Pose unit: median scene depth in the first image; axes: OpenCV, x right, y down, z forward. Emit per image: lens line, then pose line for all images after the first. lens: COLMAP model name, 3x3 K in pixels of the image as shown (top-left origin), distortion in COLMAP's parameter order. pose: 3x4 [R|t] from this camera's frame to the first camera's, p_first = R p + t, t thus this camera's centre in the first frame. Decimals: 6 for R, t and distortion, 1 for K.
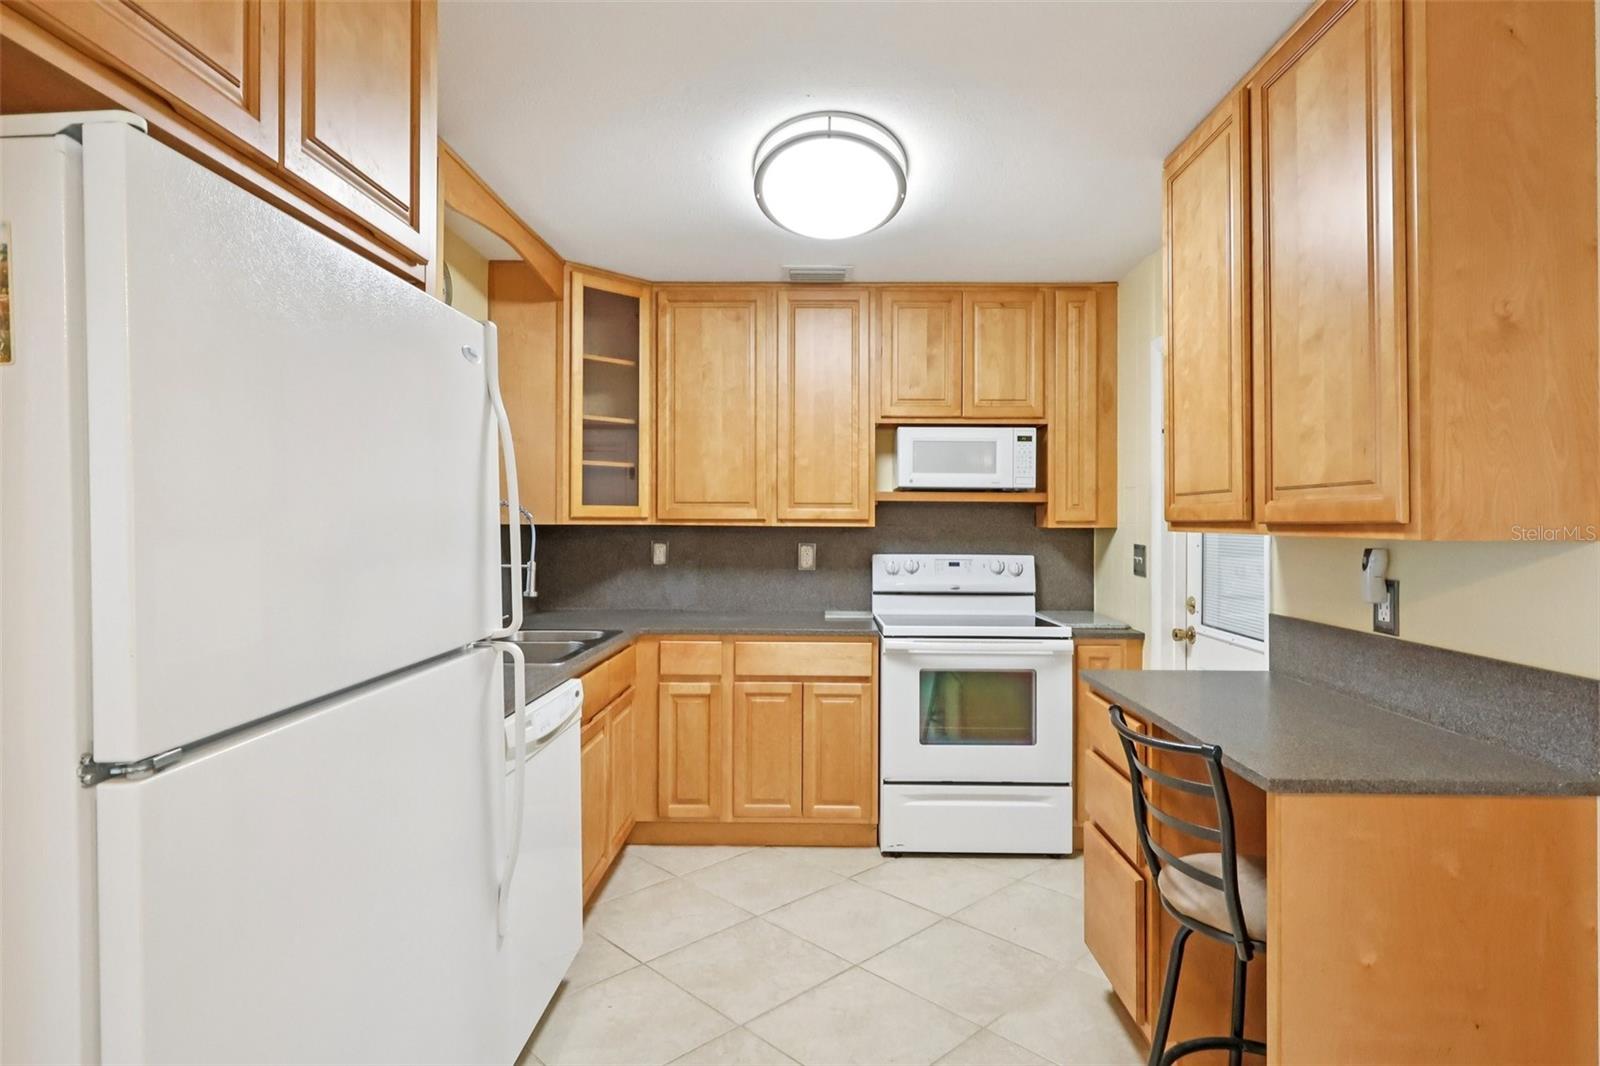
lens RADIAL K [[864.9, 0, 803.7], [0, 864.9, 513.0], [0, 0, 1]] dist [0.001482, -0.001017]
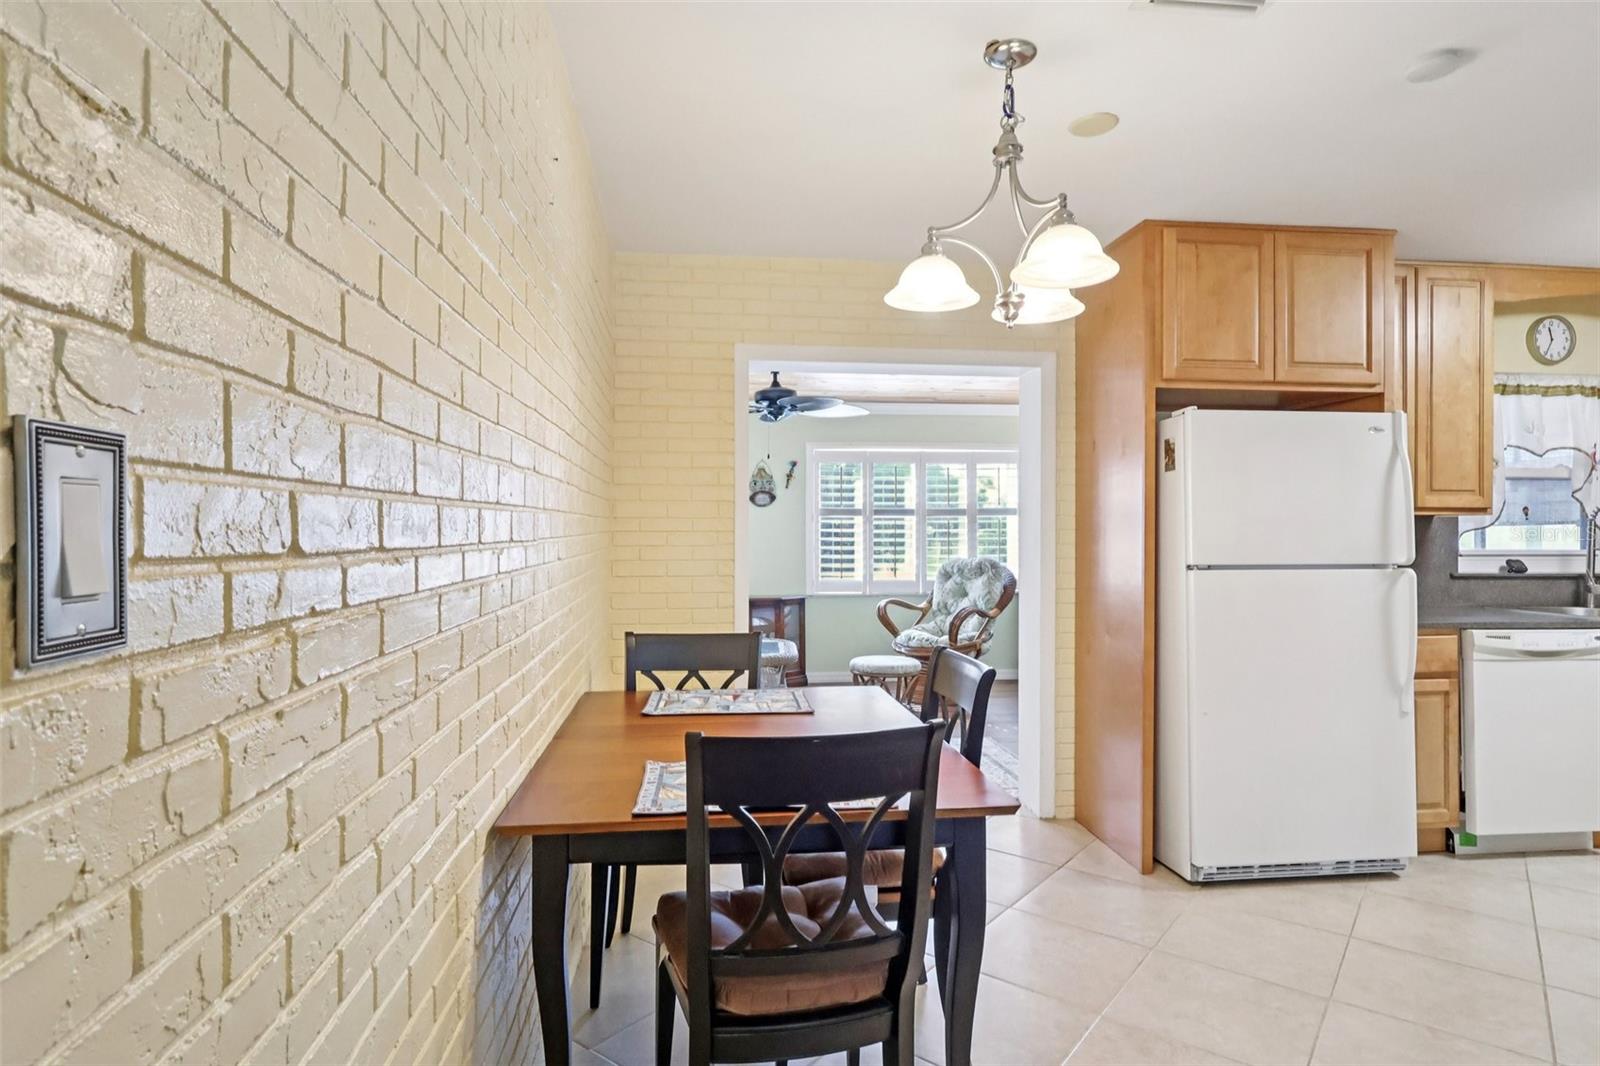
lens RADIAL K [[864.9, 0, 803.7], [0, 864.9, 513.0], [0, 0, 1]] dist [0.001482, -0.001017]
pose [[0.138275, -0.015803, -0.990268, 0.611579], [0.003121, 0.999875, -0.015521, 0.020295], [0.990389, -0.000944, 0.138307, -0.280350]]
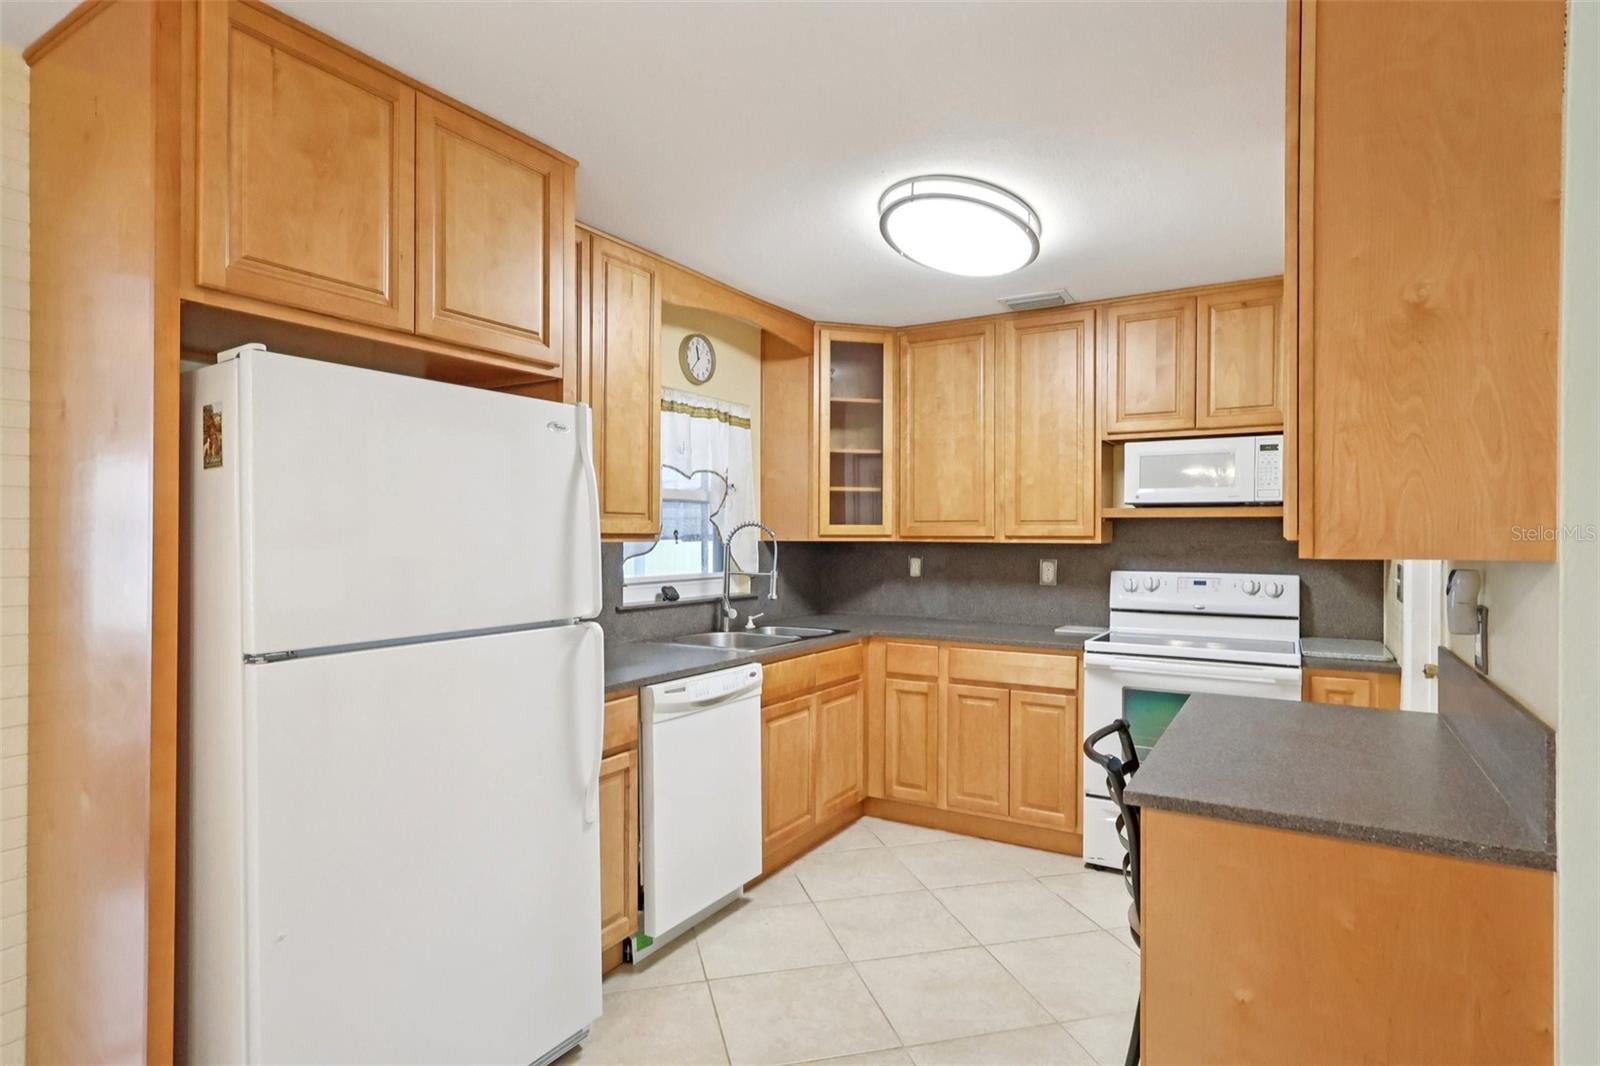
lens RADIAL K [[836.8, 0, 800.0], [0, 836.8, 533.0], [0, 0, 1]] dist [-0.000036, 0.000166]
pose [[0.865957, -0.004542, -0.500097, 0.278155], [0.006303, 0.999978, 0.001832, -0.000053], [0.500078, -0.004738, 0.865967, -0.017670]]
